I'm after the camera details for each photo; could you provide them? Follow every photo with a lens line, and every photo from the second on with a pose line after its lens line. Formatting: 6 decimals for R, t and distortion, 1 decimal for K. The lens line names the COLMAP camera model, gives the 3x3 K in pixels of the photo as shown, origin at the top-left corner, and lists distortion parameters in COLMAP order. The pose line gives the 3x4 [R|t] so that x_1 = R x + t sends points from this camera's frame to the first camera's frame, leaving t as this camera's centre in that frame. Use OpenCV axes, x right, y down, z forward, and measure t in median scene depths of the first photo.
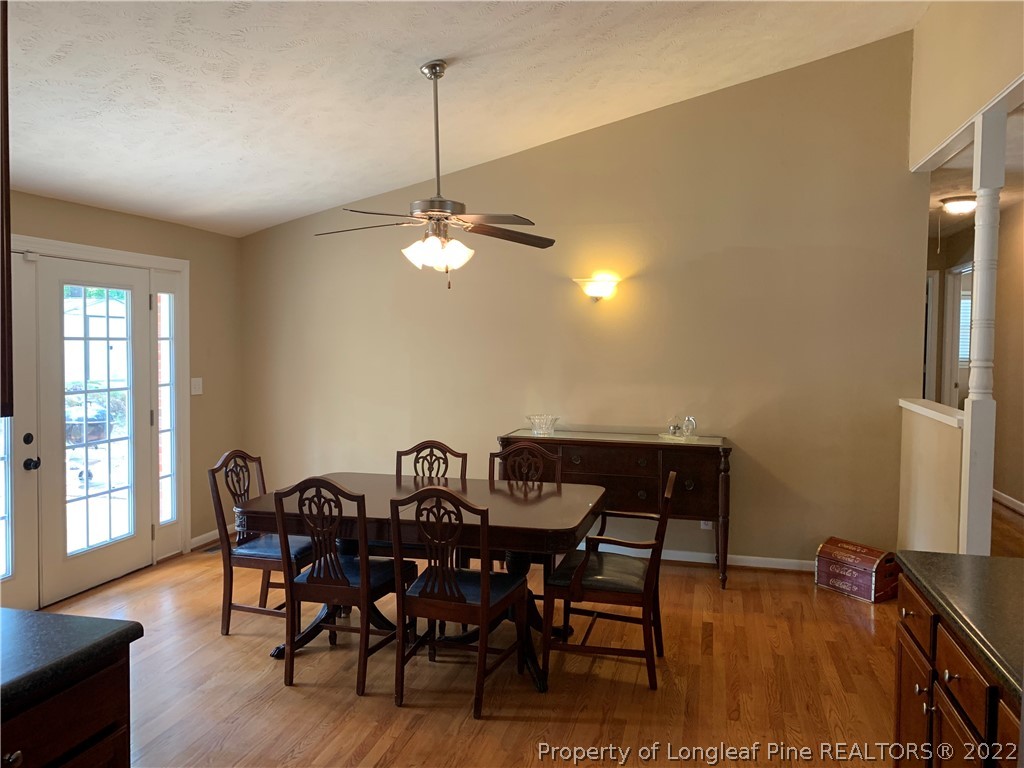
lens RADIAL K [[778.7, 0, 507.0], [0, 778.7, 371.9], [0, 0, 1]] dist [0.045684, -0.040648]
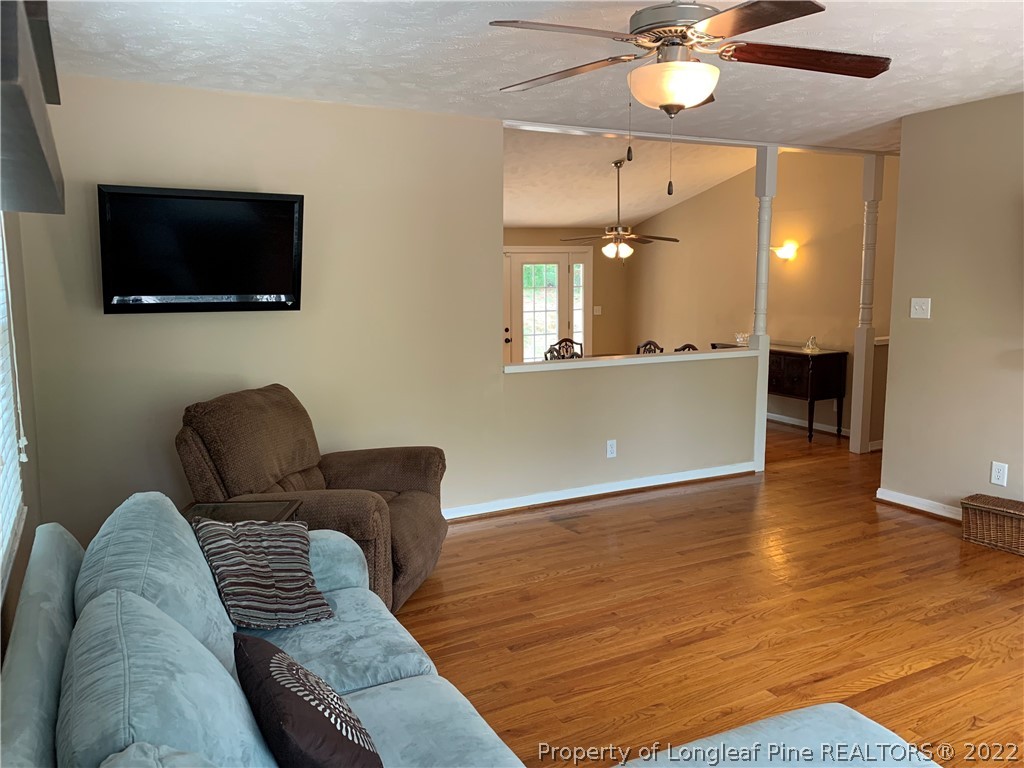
lens RADIAL K [[778.7, 0, 507.0], [0, 778.7, 371.9], [0, 0, 1]] dist [0.045684, -0.040648]
pose [[0.663621, 0.080876, -0.743684, 0.980127], [-0.010570, 0.995053, 0.098780, -0.020214], [0.747994, -0.057692, 0.661193, -0.493173]]
